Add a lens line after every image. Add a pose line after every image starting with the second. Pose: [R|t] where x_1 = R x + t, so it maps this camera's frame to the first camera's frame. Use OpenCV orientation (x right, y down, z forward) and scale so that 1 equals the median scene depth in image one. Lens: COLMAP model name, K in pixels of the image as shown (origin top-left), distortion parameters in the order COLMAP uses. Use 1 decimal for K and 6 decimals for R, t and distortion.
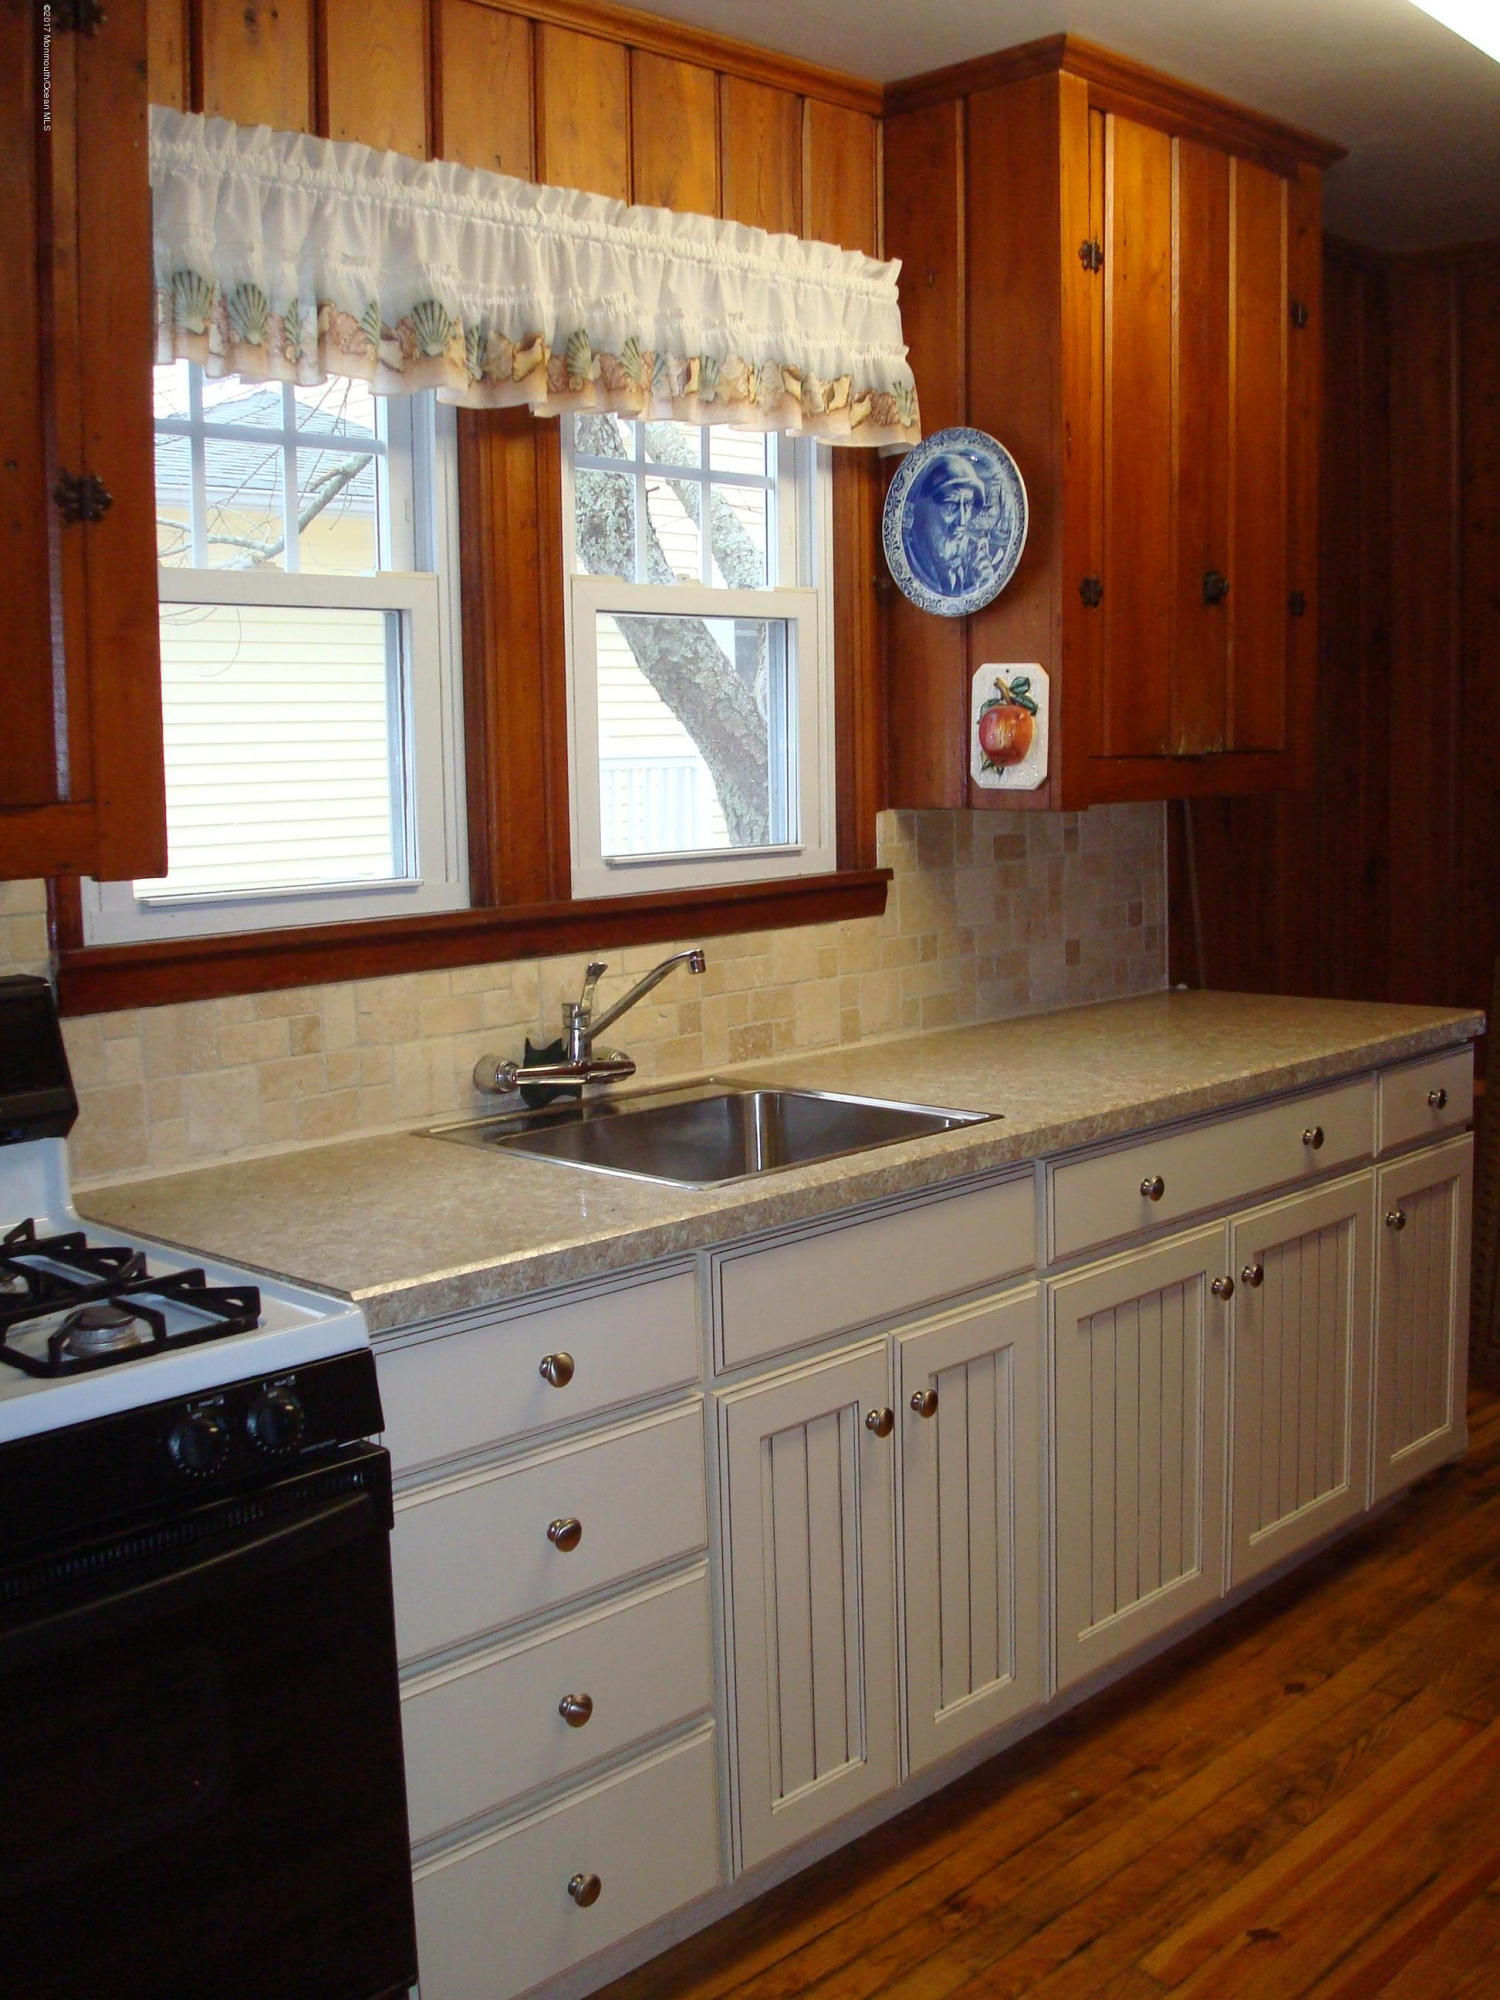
lens RADIAL K [[2103.7, 0, 754.0], [0, 2103.7, 999.3], [0, 0, 1]] dist [-0.080355, -0.044523]
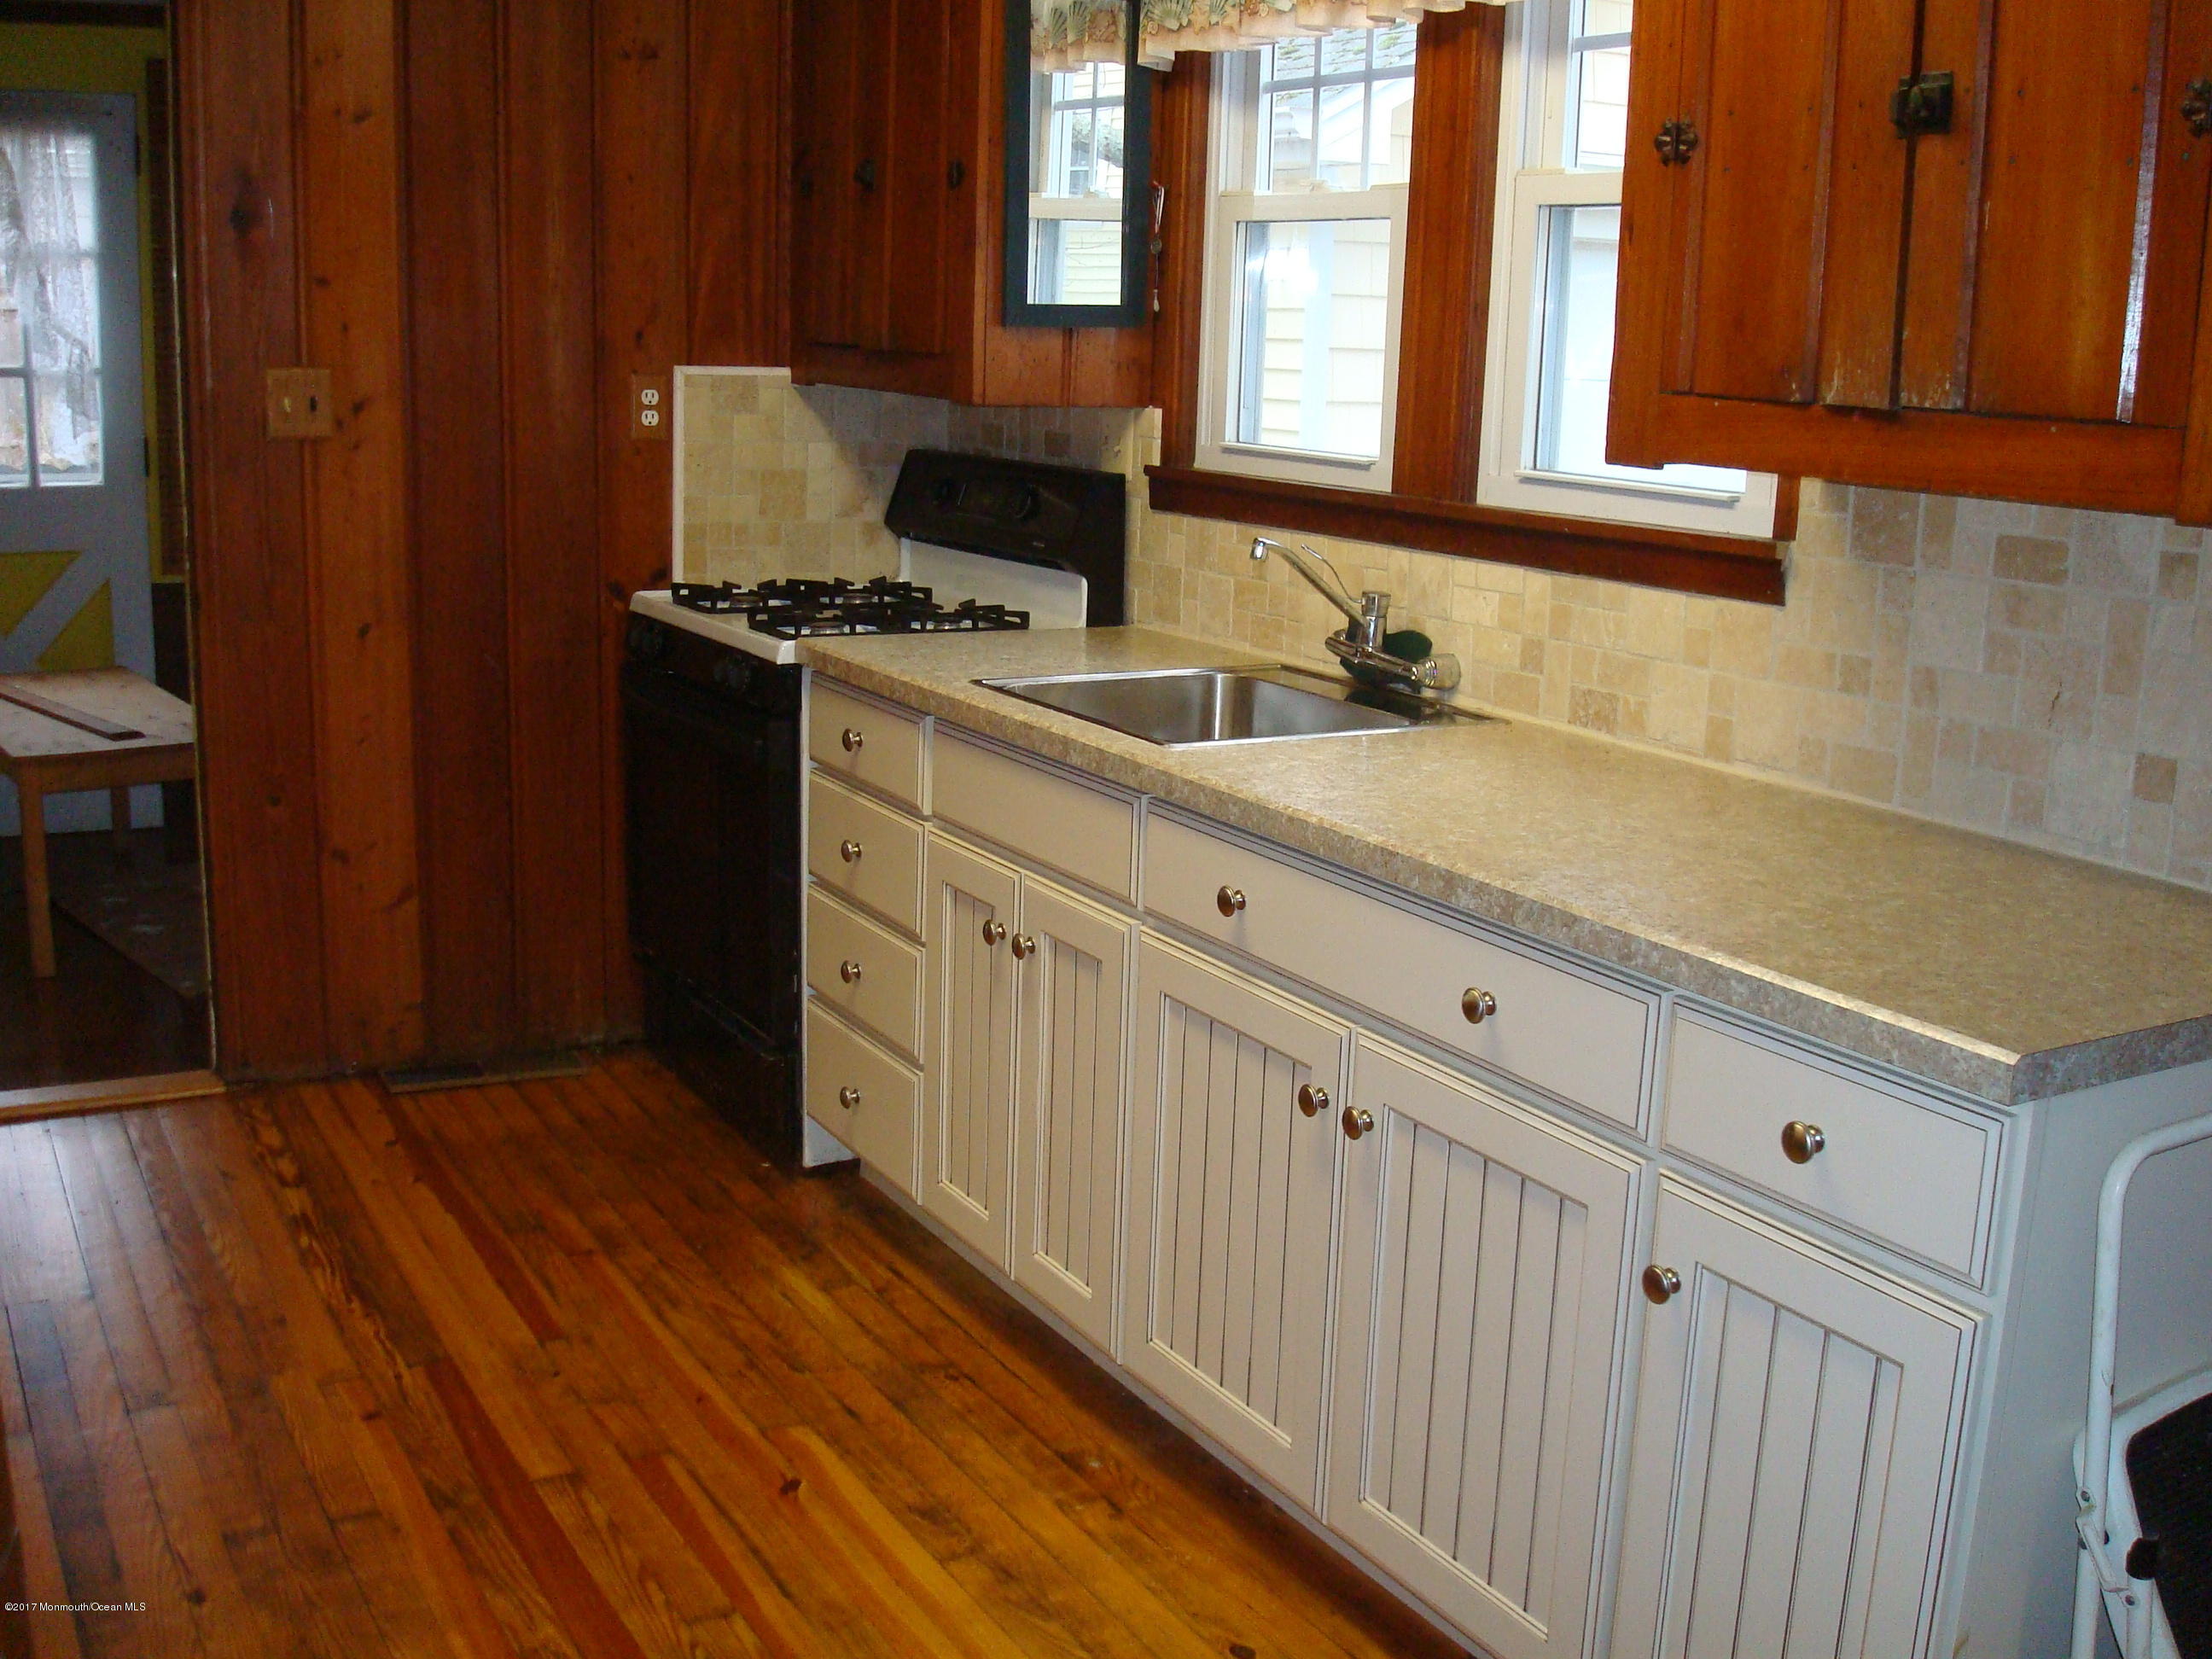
lens RADIAL K [[2326.7, 0, 1108.6], [0, 2326.7, 826.3], [0, 0, 1]] dist [-0.080355, -0.044523]
pose [[-0.291272, 0.215383, -0.932079, 1.016966], [-0.138278, 0.954614, 0.263802, -0.167059], [0.946594, 0.205724, -0.248270, 1.139397]]
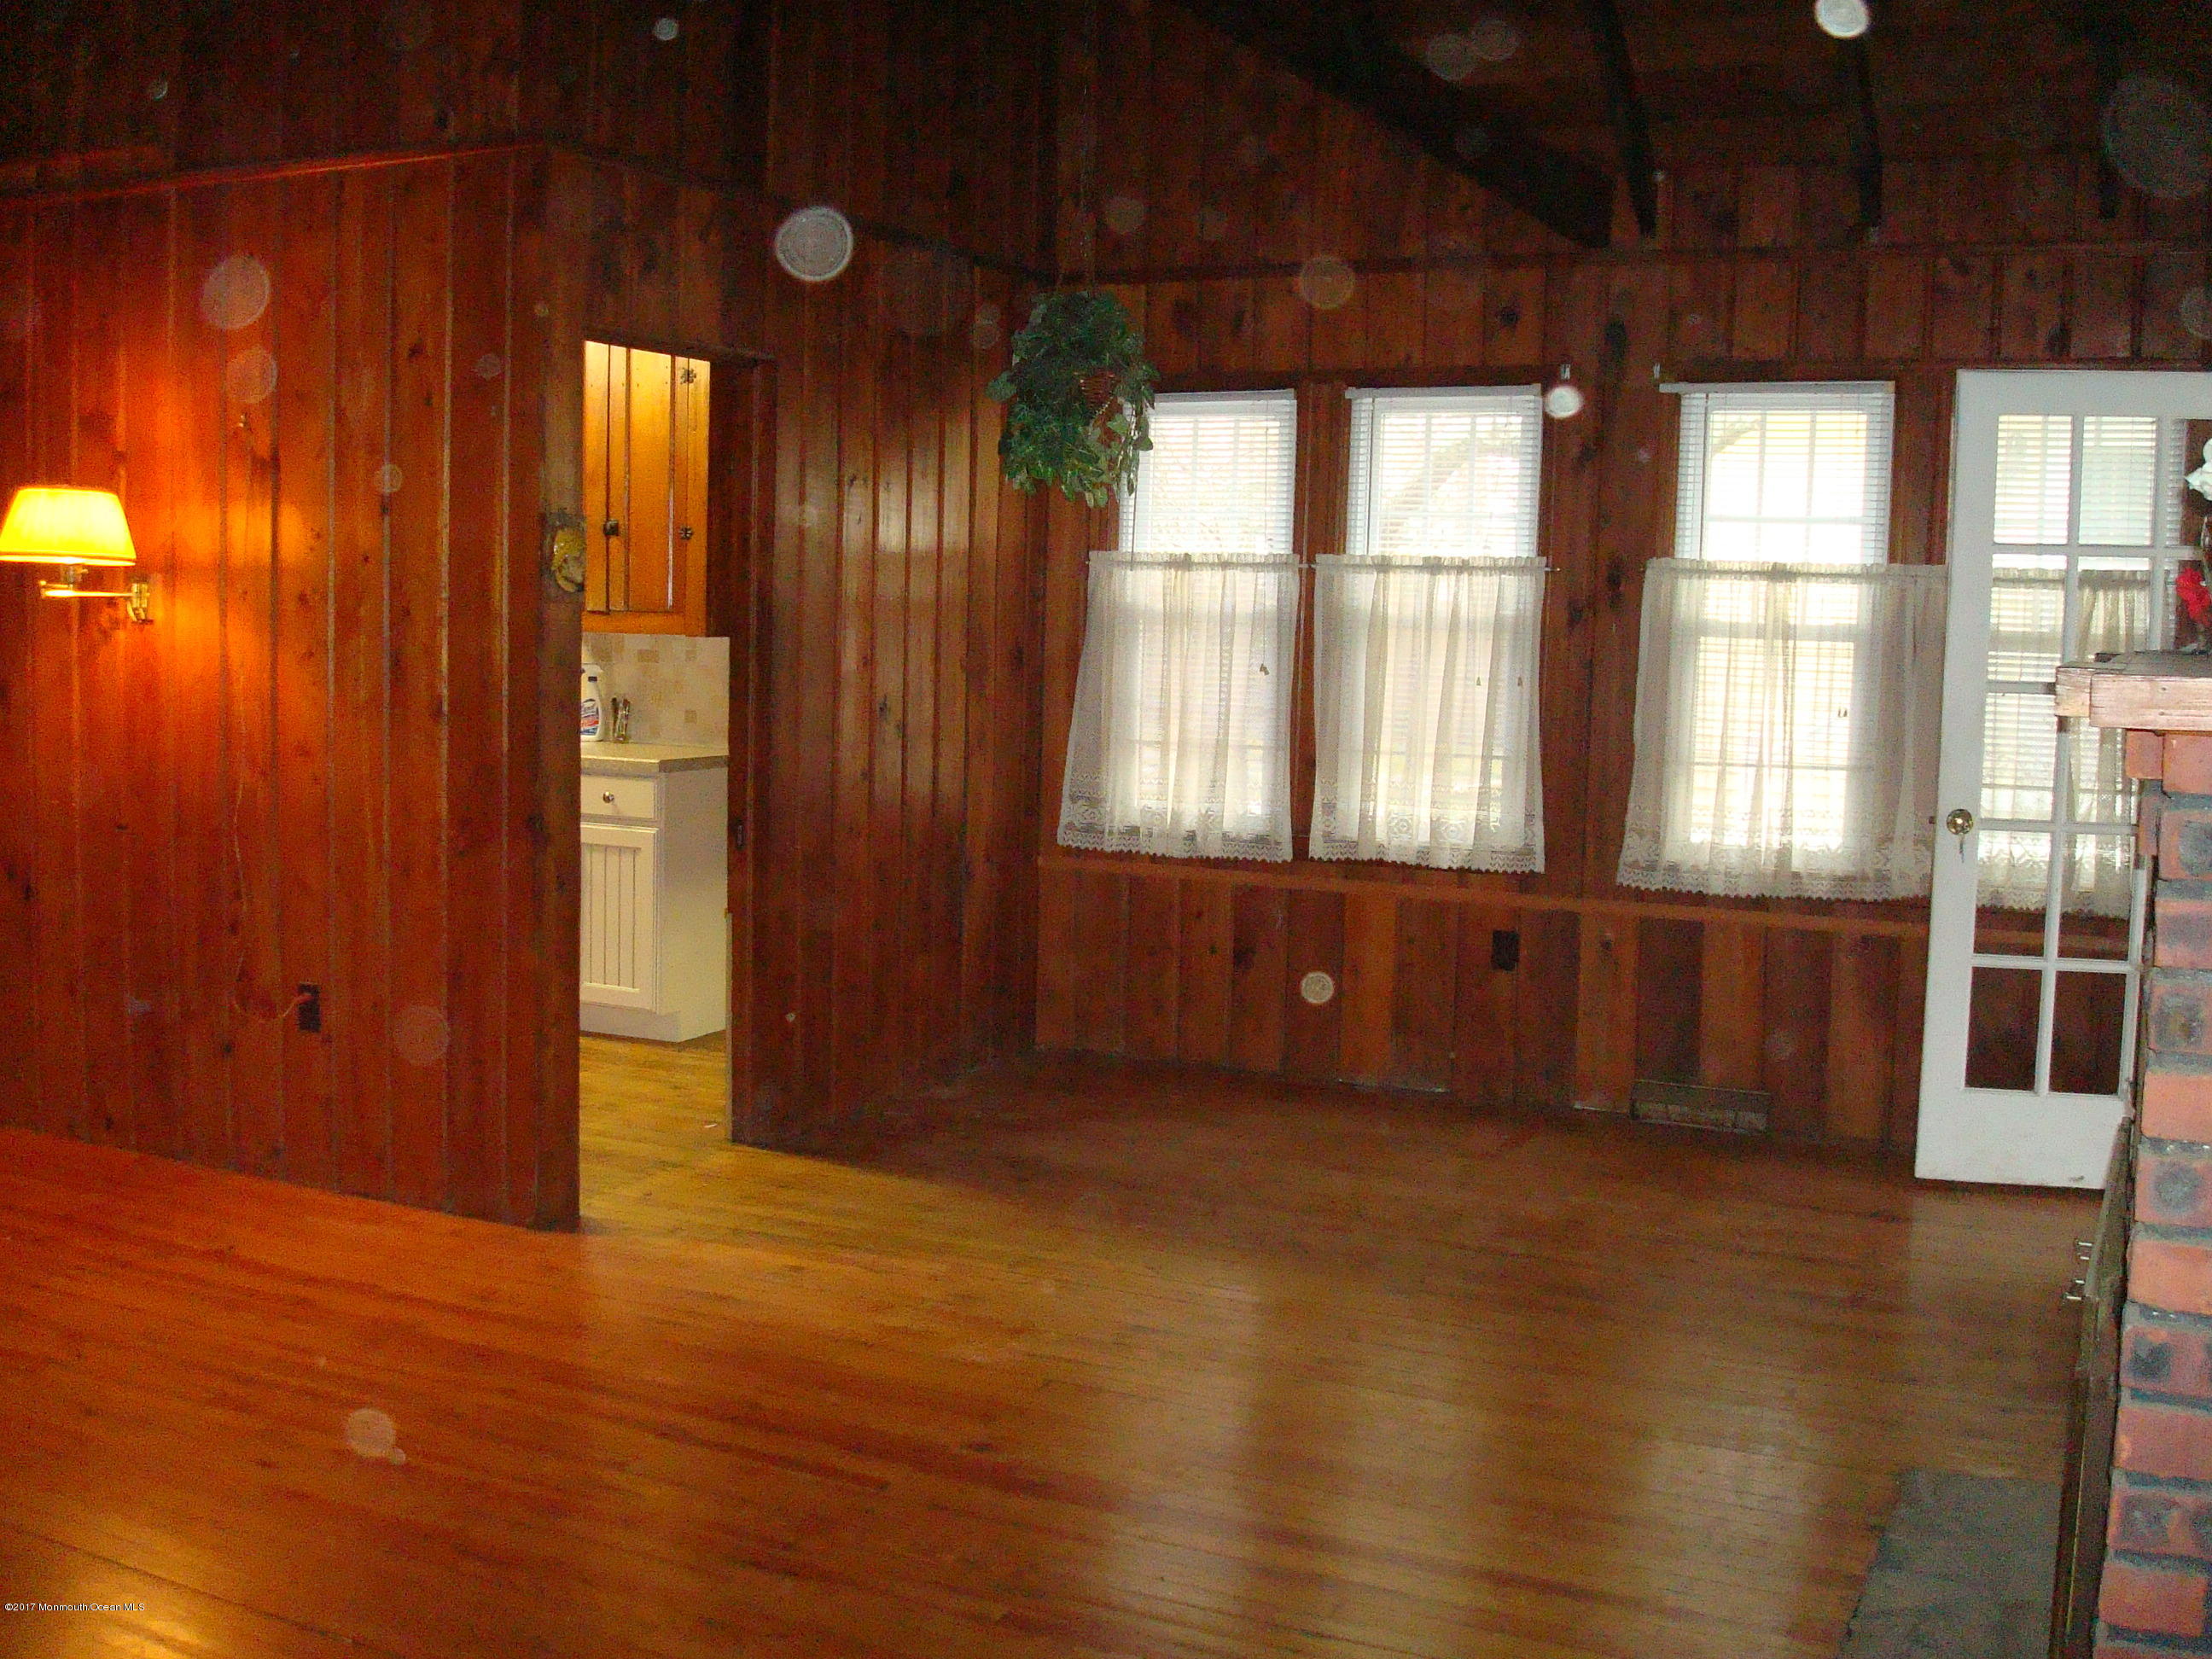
lens RADIAL K [[2326.7, 0, 1108.6], [0, 2326.7, 826.3], [0, 0, 1]] dist [-0.080355, -0.044523]
pose [[0.277098, 0.115091, -0.953924, 2.905697], [-0.143564, 0.986615, 0.077332, -0.178719], [0.950056, 0.115520, 0.289912, 0.975808]]
